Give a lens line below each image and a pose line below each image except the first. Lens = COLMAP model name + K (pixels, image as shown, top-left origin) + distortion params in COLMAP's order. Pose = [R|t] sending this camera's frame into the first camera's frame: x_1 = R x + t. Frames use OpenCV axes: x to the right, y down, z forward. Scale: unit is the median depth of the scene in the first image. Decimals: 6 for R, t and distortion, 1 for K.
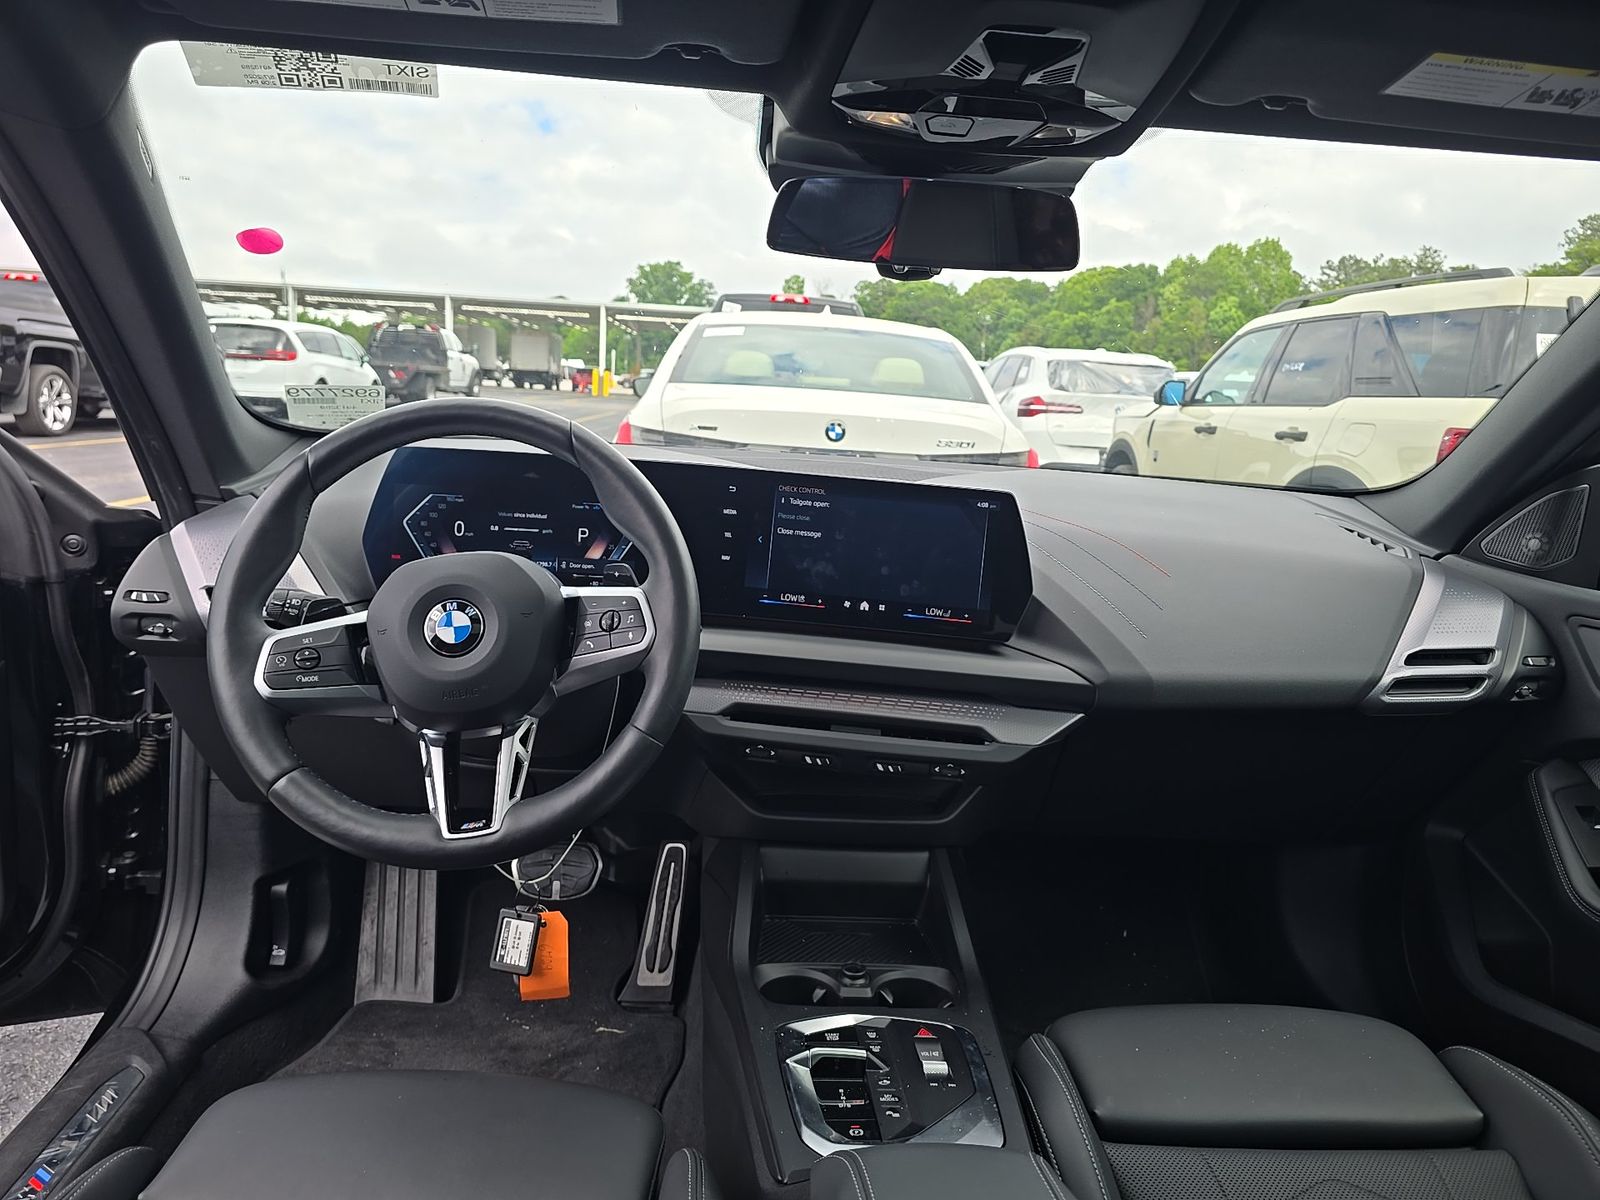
lens RADIAL K [[1079.1, 0, 784.8], [0, 1079.1, 608.0], [0, 0, 1]] dist [0.018593, -0.030175]
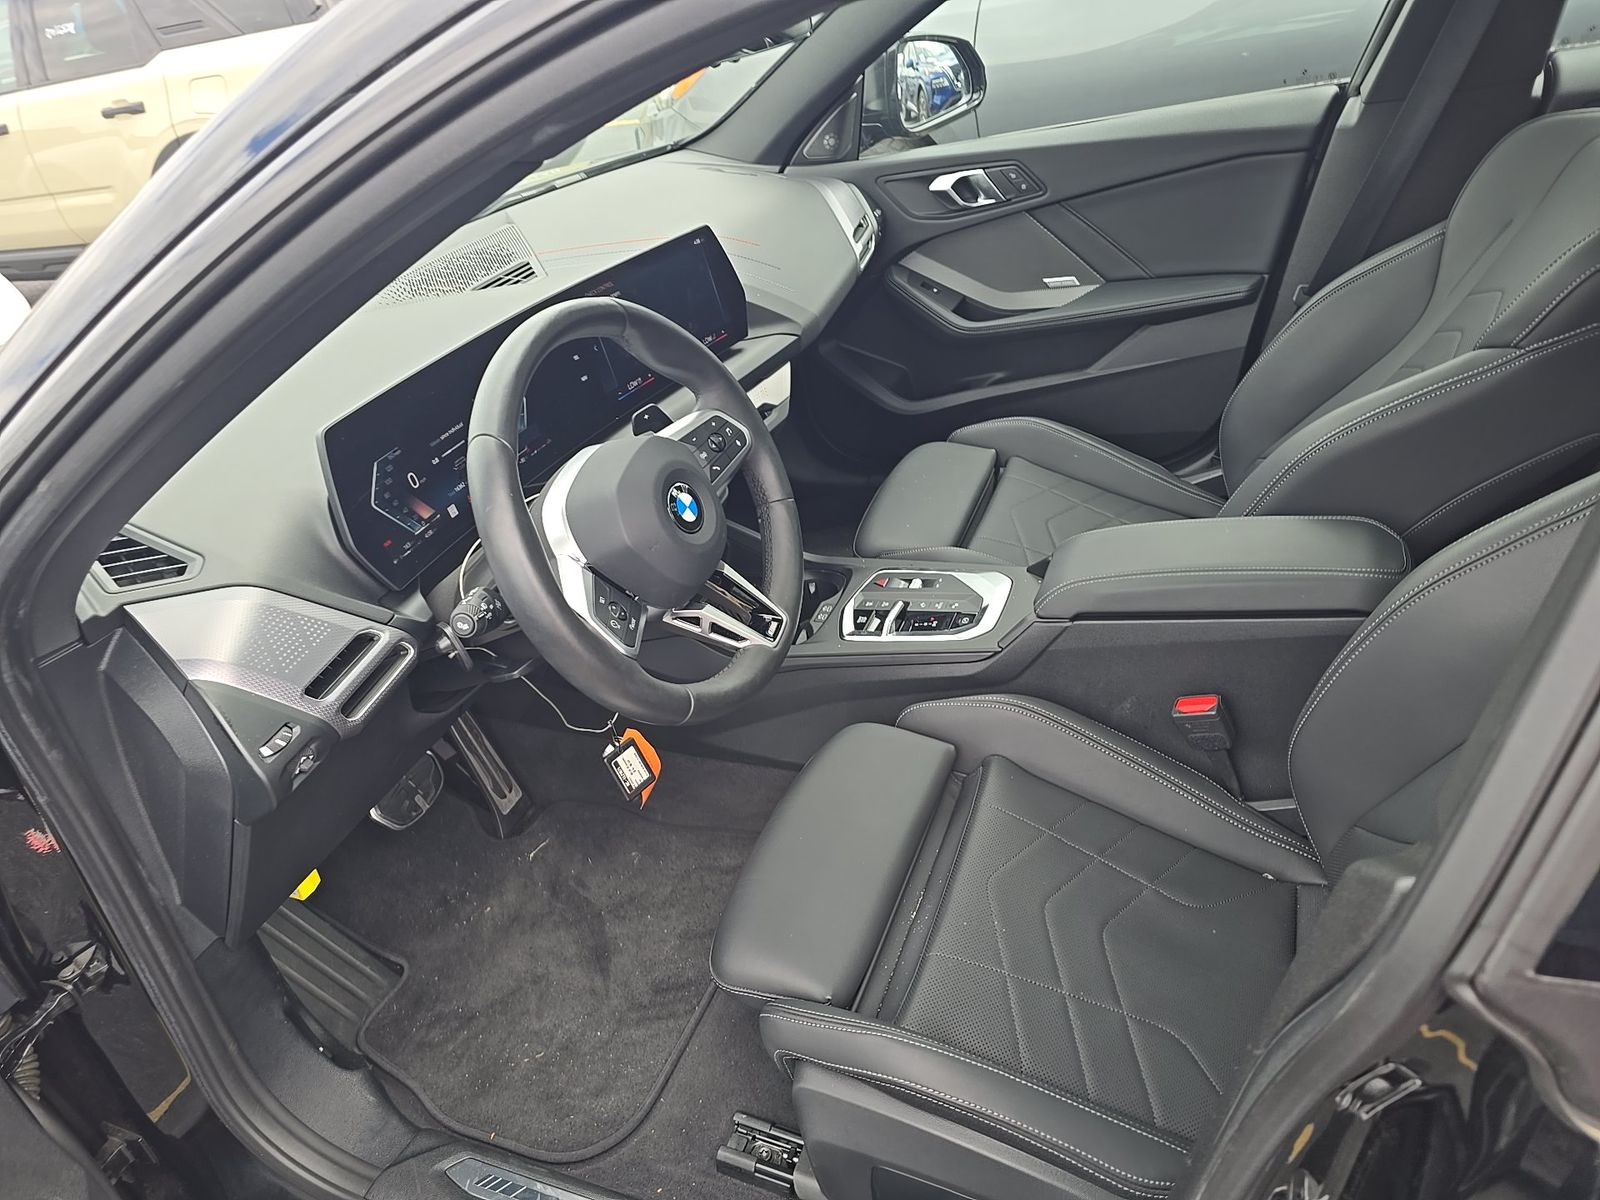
lens RADIAL K [[1079.1, 0, 784.8], [0, 1079.1, 608.0], [0, 0, 1]] dist [0.018593, -0.030175]
pose [[0.421506, -0.597140, 0.682464, -0.837119], [0.355380, 0.801160, 0.481505, -0.308191], [-0.834289, 0.039577, 0.549905, 0.234117]]
